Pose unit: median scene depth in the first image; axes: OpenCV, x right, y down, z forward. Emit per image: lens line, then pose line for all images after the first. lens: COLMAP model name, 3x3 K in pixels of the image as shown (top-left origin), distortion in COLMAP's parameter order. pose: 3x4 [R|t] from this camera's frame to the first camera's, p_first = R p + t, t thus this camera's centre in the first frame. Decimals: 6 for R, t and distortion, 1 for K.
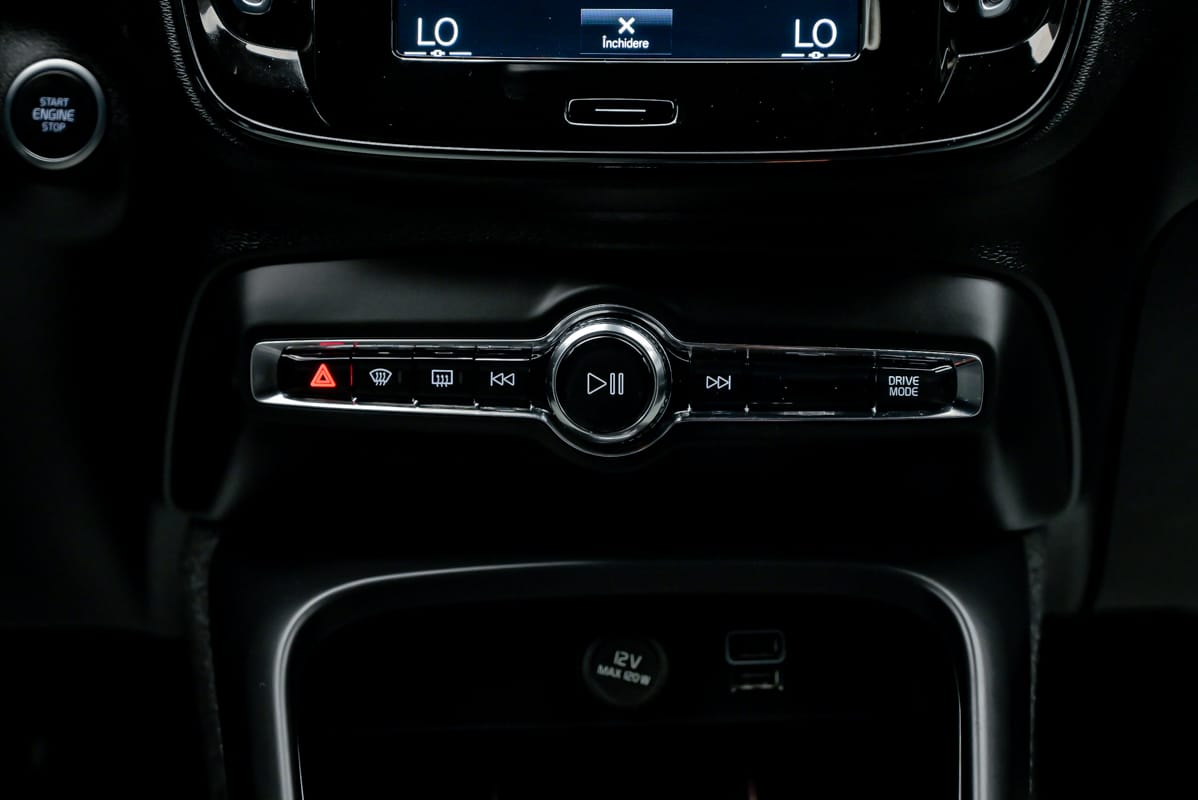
lens RADIAL K [[2749.1, 0, 599.0], [0, 2749.1, 400.0], [0, 0, 1]] dist [-0.015017, 0.448429]
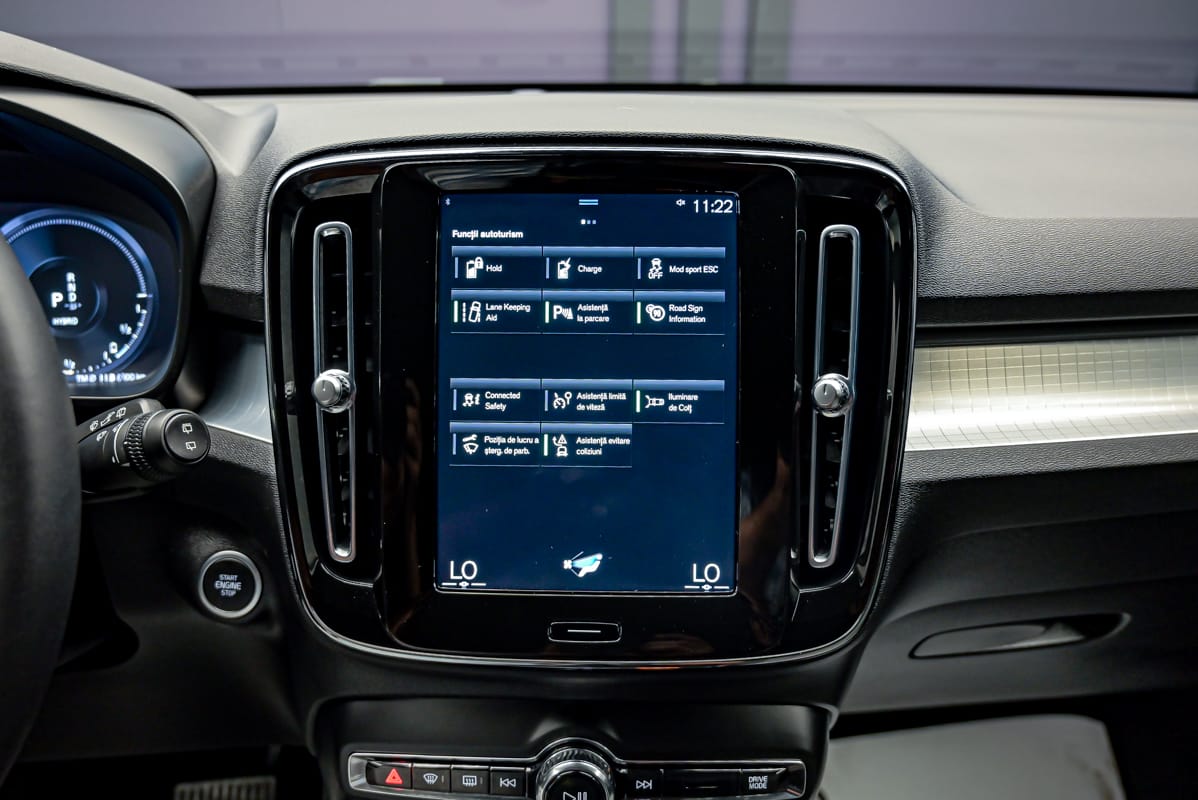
lens RADIAL K [[829.1, 0, 572.5], [0, 829.1, 399.5], [0, 0, 1]] dist [-0.009288, -0.000494]
pose [[0.996873, -0.011418, 0.078190, -0.032875], [0.008864, 0.999418, 0.032931, -0.245534], [-0.078520, -0.032135, 0.996394, 0.530566]]
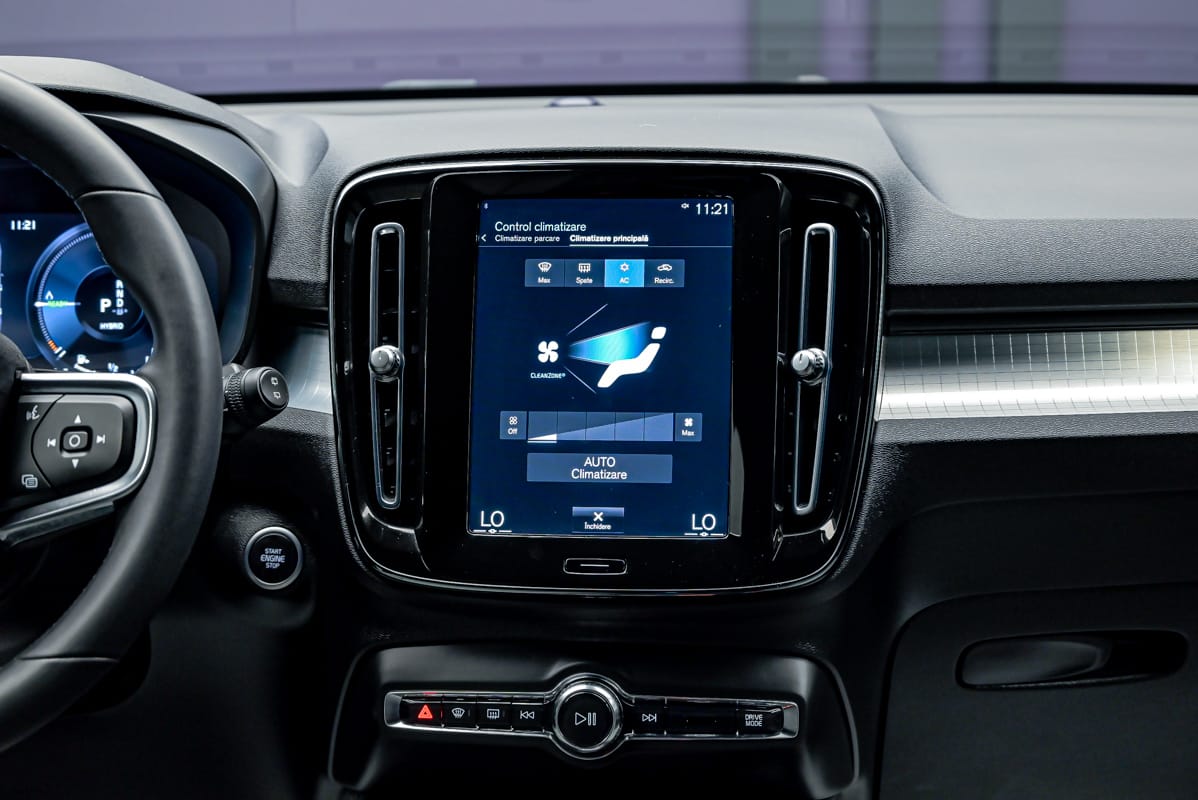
lens RADIAL K [[1872.1, 0, 596.5], [0, 1872.1, 481.4], [0, 0, 1]] dist [-0.000364, -0.028736]
pose [[0.999959, 0.005076, 0.007529, -0.000411], [-0.004368, 0.995813, -0.091313, -0.047585], [-0.007961, 0.091277, 0.995794, -0.213655]]
